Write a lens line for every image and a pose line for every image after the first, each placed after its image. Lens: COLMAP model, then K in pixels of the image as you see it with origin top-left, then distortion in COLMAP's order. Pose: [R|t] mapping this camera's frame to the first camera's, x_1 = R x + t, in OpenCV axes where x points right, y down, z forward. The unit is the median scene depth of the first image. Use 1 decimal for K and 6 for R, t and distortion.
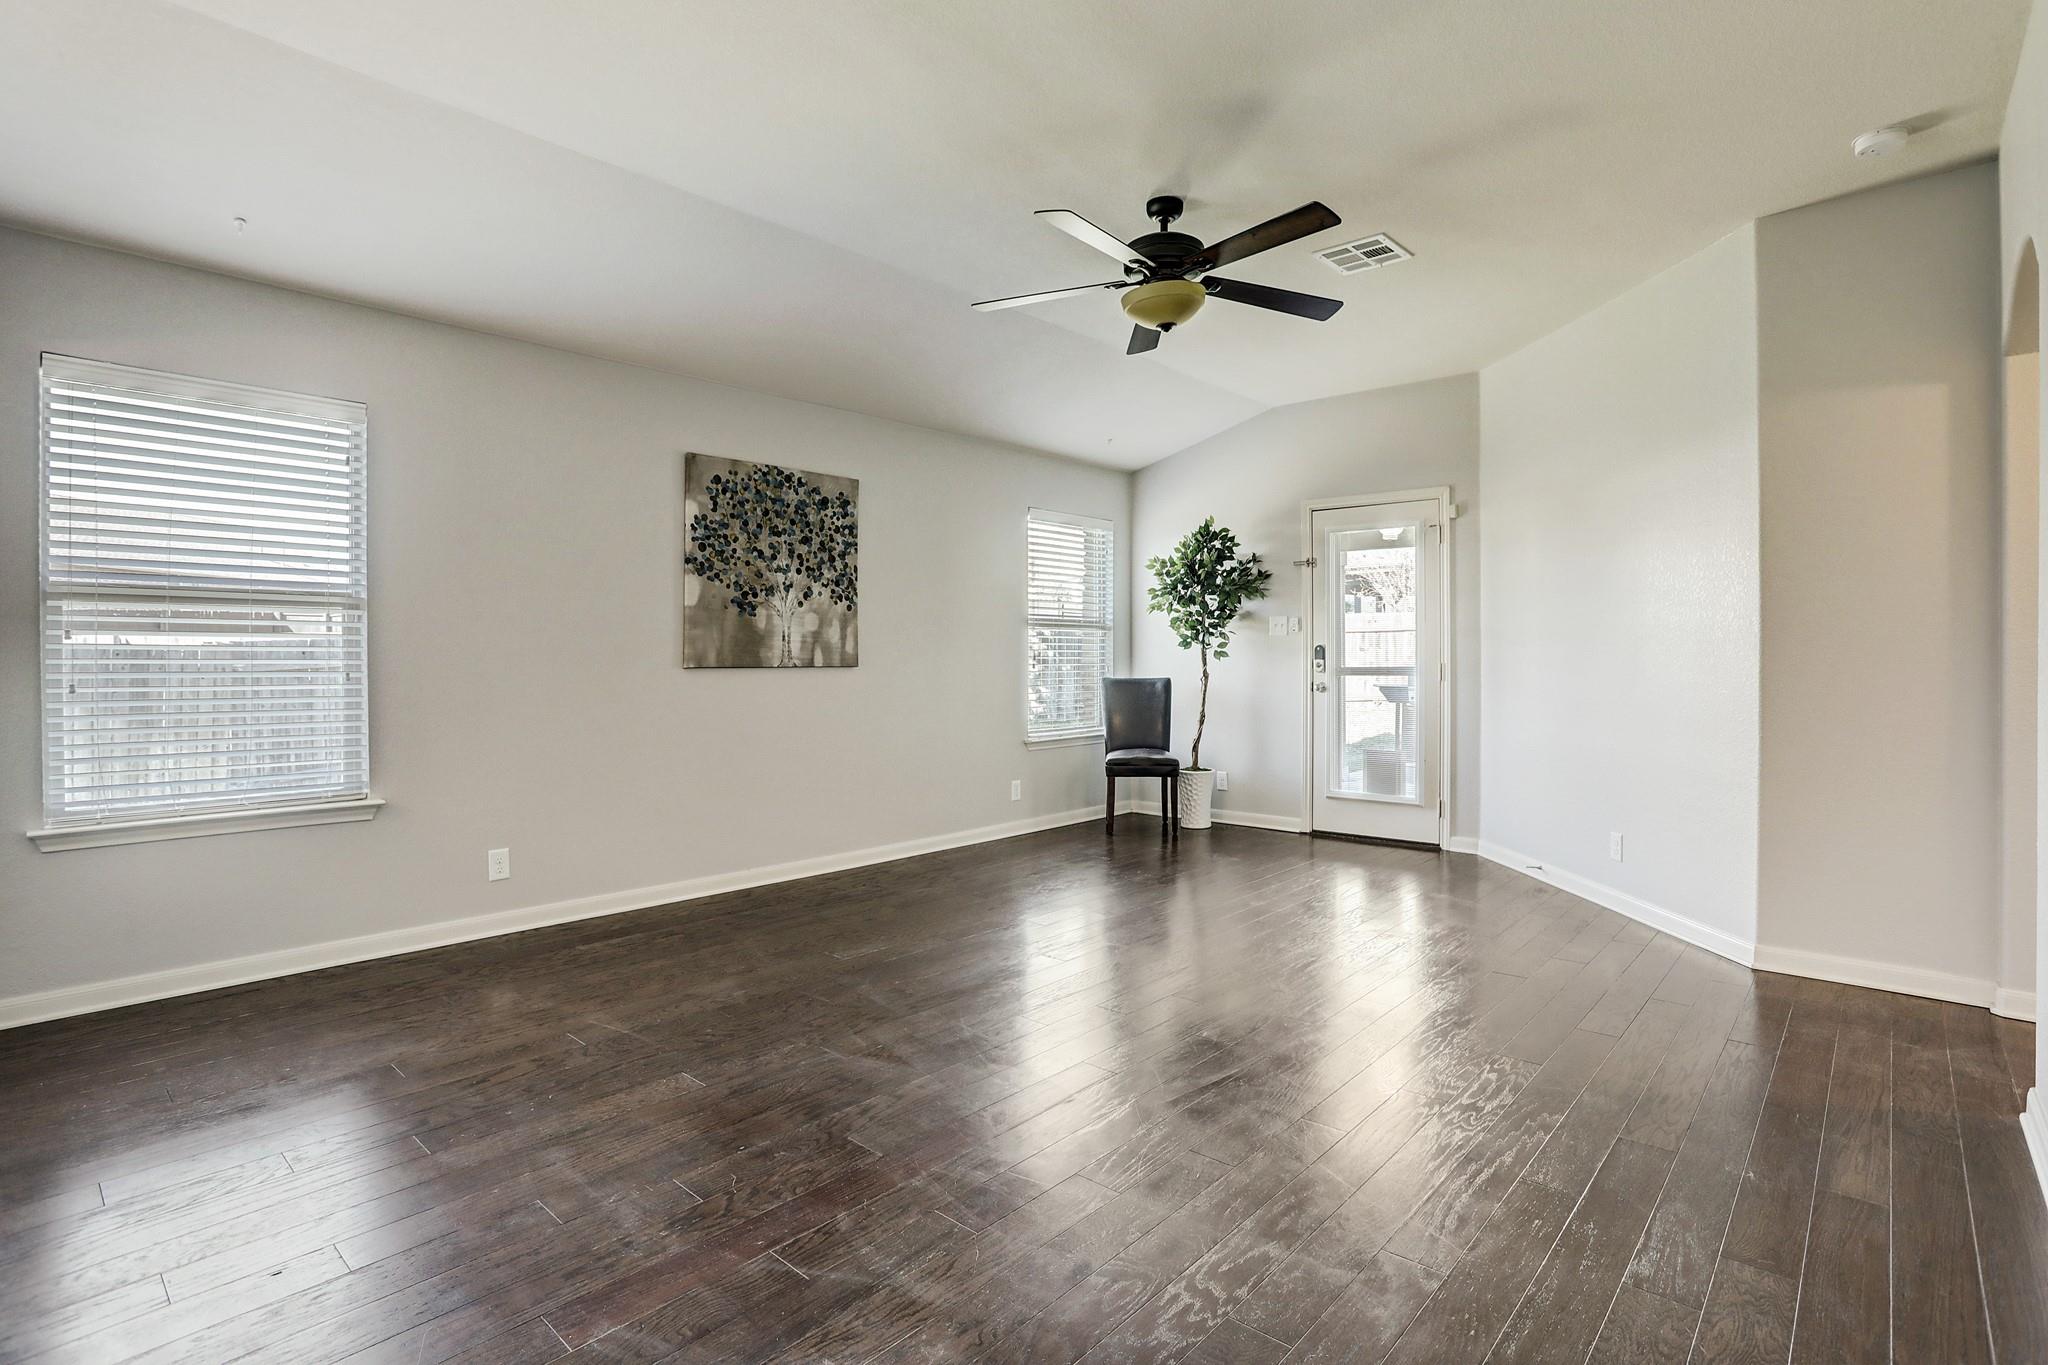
lens RADIAL K [[986.6, 0, 1025.9], [0, 986.6, 662.0], [0, 0, 1]] dist [-0.093557, 0.030880]
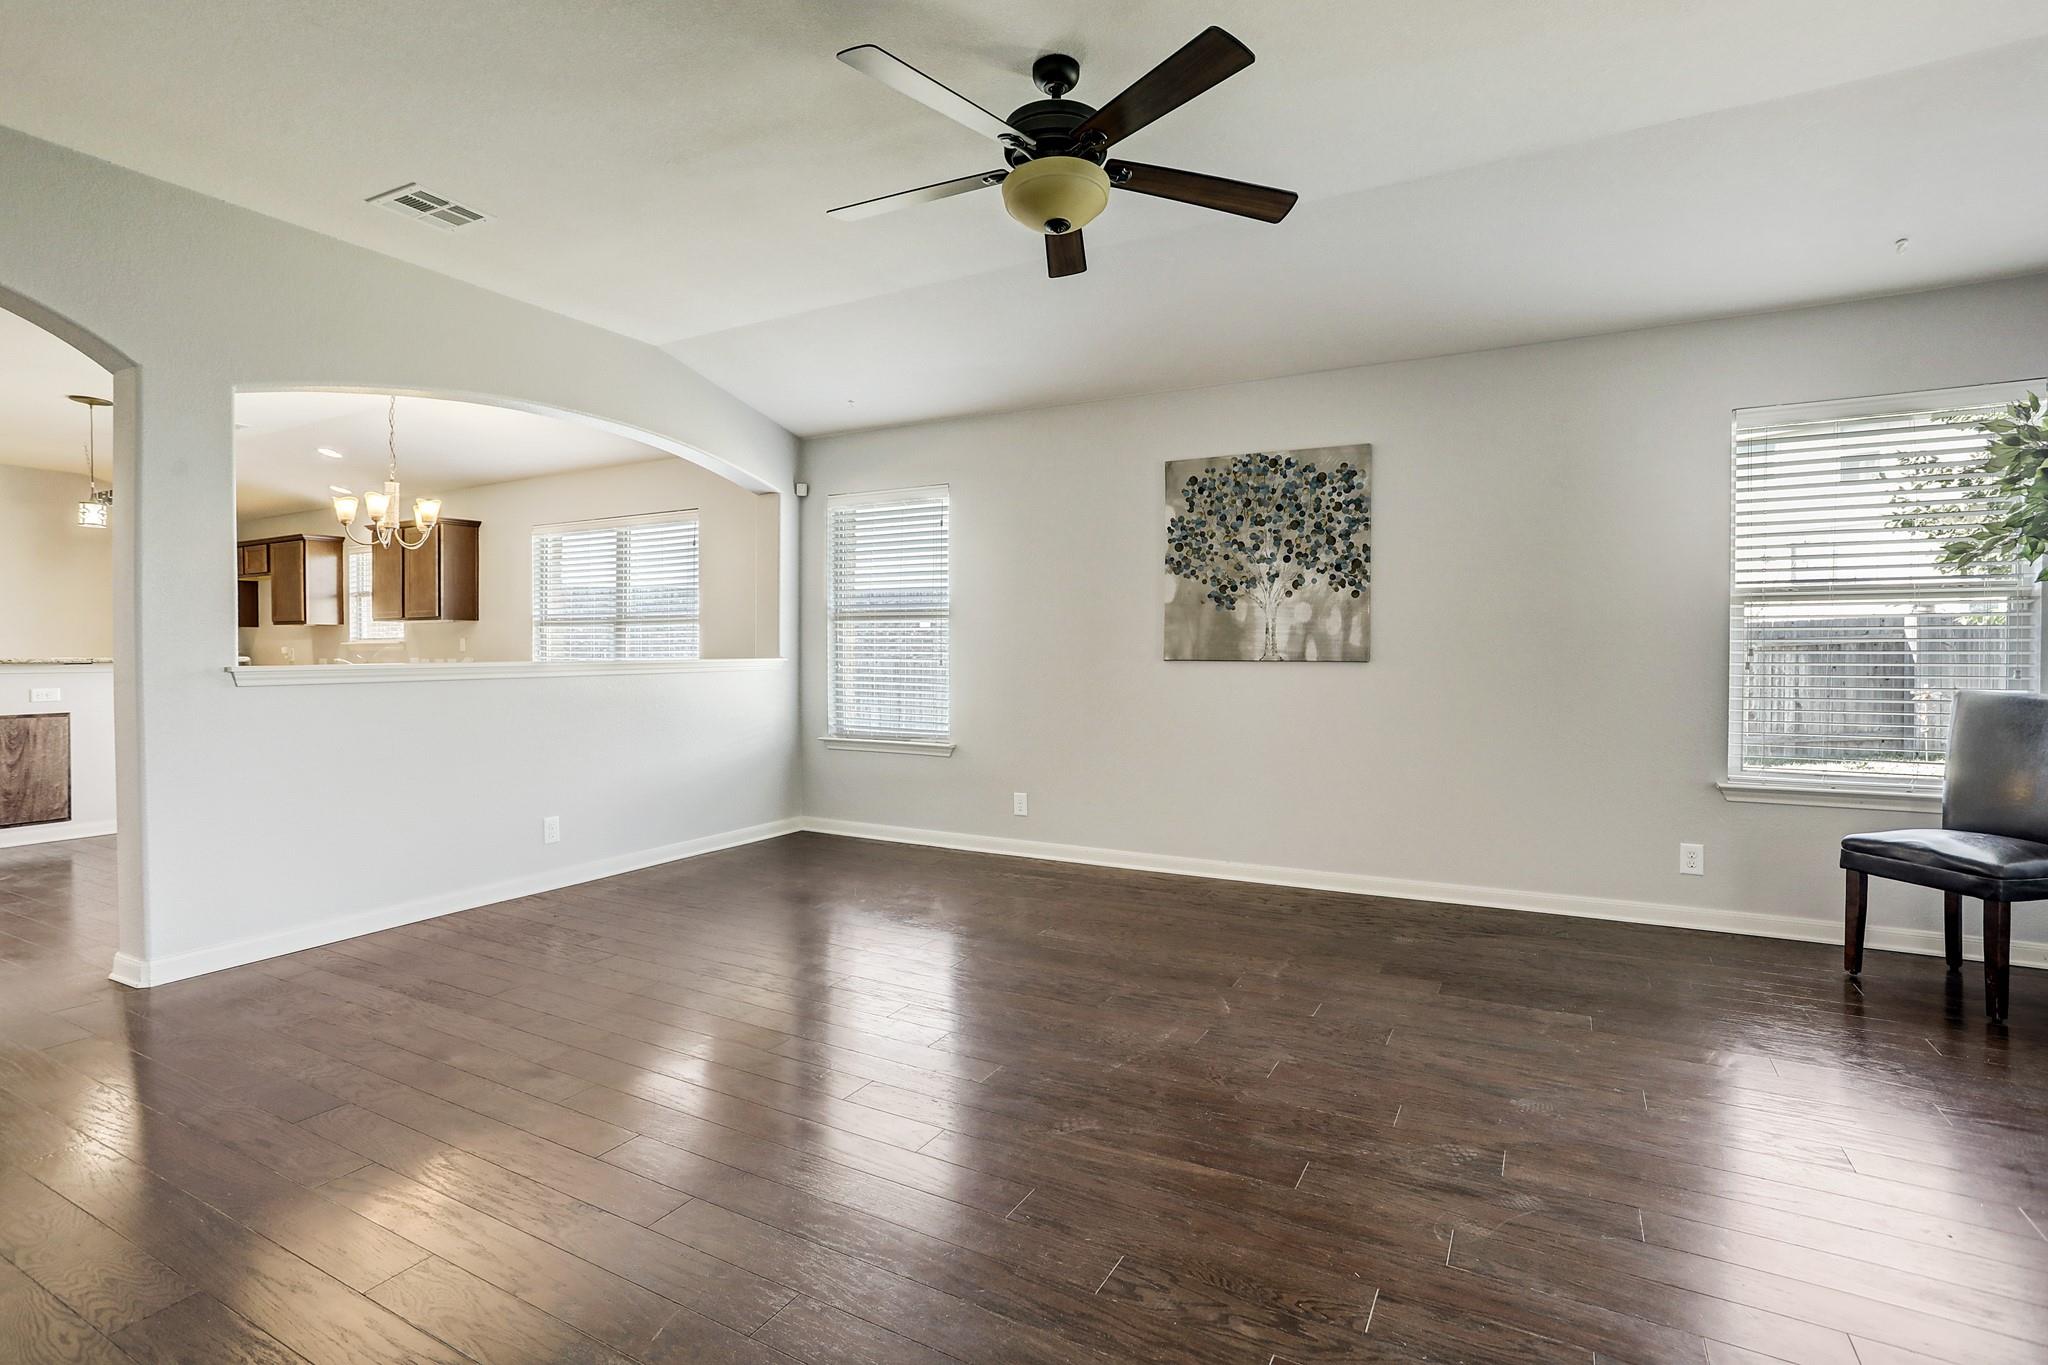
lens RADIAL K [[987.6, 0, 1022.2], [0, 987.6, 658.9], [0, 0, 1]] dist [-0.054080, 0.026979]
pose [[0.225983, 0.007390, -0.974103, 0.622910], [-0.009087, 0.999944, 0.005478, 0.000167], [0.974089, 0.007614, 0.226037, 0.538647]]
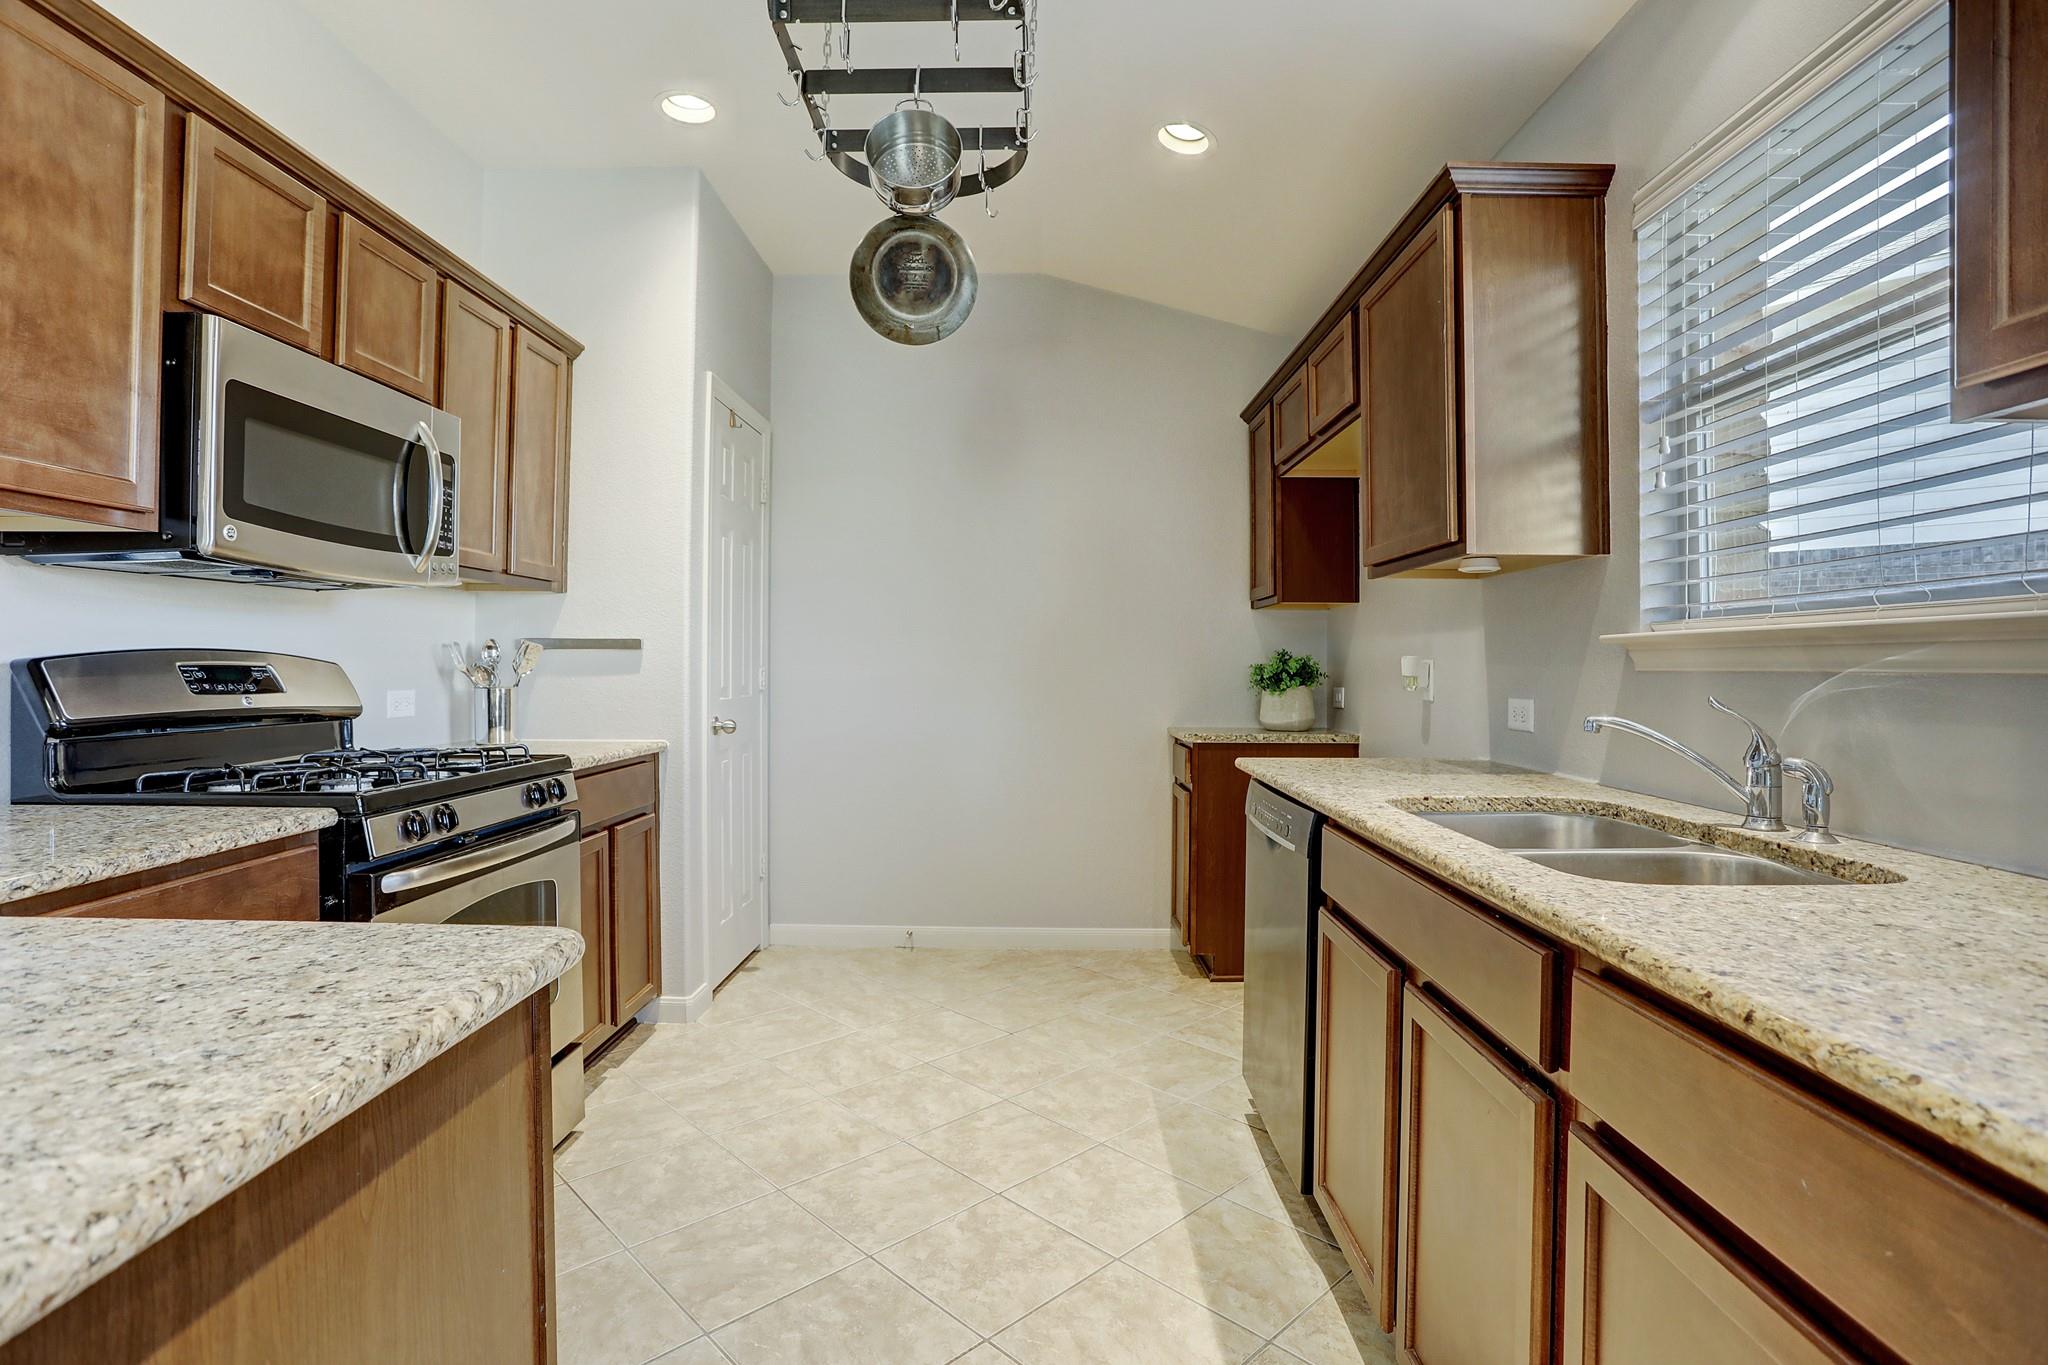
lens RADIAL K [[990.2, 0, 1052.8], [0, 990.2, 664.4], [0, 0, 1]] dist [-0.076259, 0.029480]
pose [[-0.734600, -0.003077, -0.678494, -0.926119], [-0.010642, 0.999919, 0.006987, 0.002249], [0.678417, 0.012353, -0.734573, -0.126710]]
